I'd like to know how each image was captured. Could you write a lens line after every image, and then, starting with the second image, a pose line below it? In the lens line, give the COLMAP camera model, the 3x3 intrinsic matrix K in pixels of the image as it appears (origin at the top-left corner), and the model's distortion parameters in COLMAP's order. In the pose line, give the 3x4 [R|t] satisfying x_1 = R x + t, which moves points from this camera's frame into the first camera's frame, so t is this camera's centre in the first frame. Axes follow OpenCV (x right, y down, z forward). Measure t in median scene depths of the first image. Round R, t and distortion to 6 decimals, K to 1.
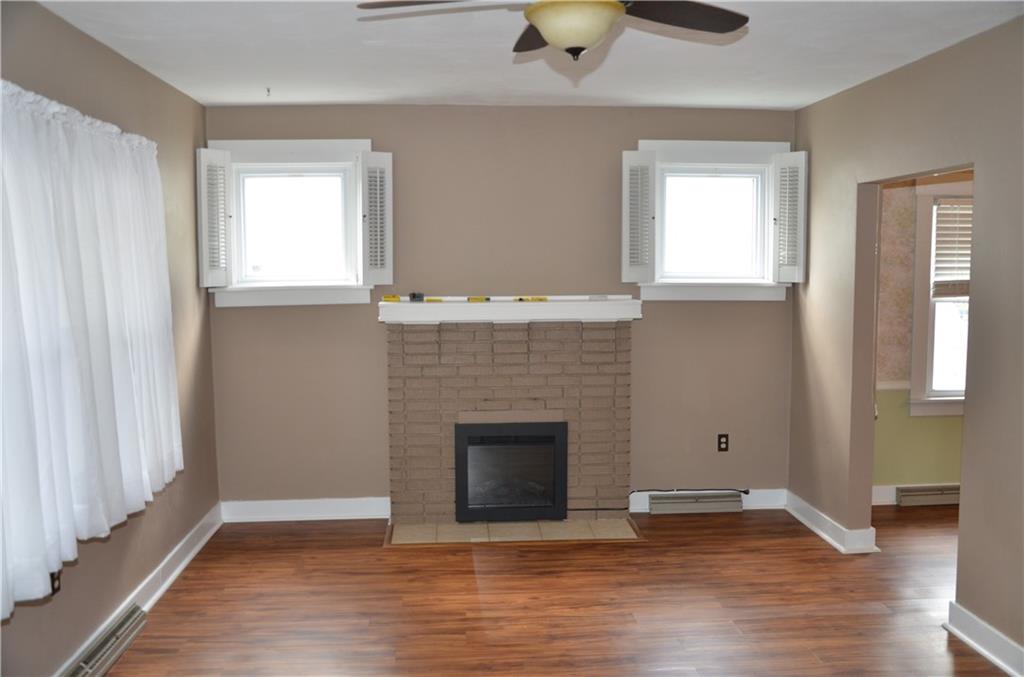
lens RADIAL K [[894.1, 0, 536.2], [0, 894.1, 364.4], [0, 0, 1]] dist [-0.075473, 0.060319]
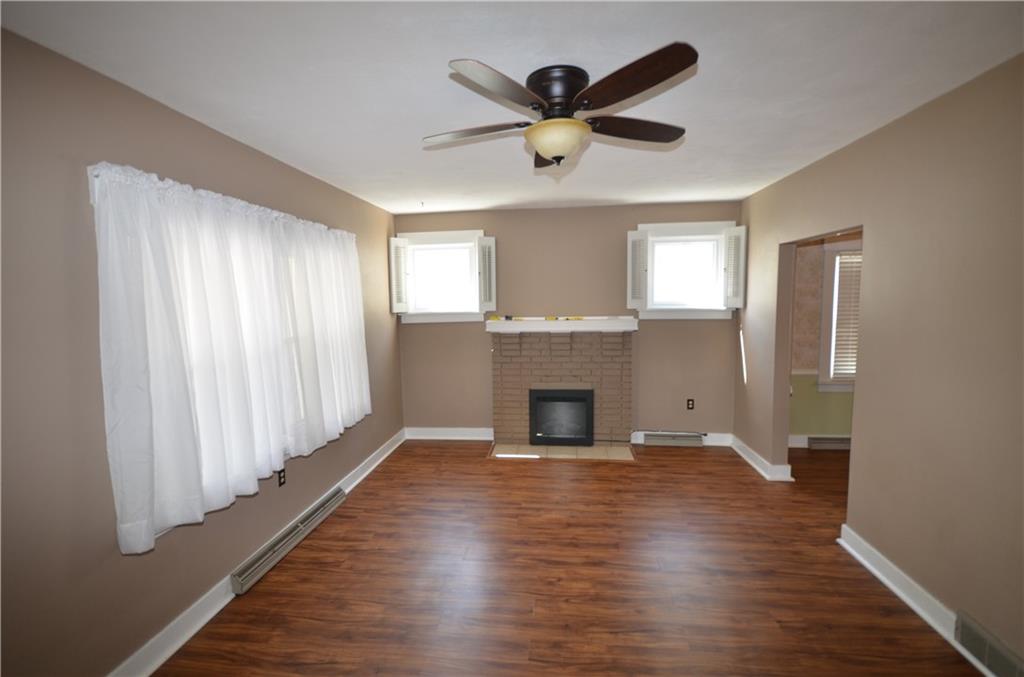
lens RADIAL K [[453.2, 0, 518.4], [0, 453.2, 346.1], [0, 0, 1]] dist [0.008073, -0.008291]
pose [[0.979886, 0.009743, -0.199322, 0.068350], [-0.010482, 0.999942, -0.002655, -0.016586], [0.199284, 0.004691, 0.979931, 0.115208]]
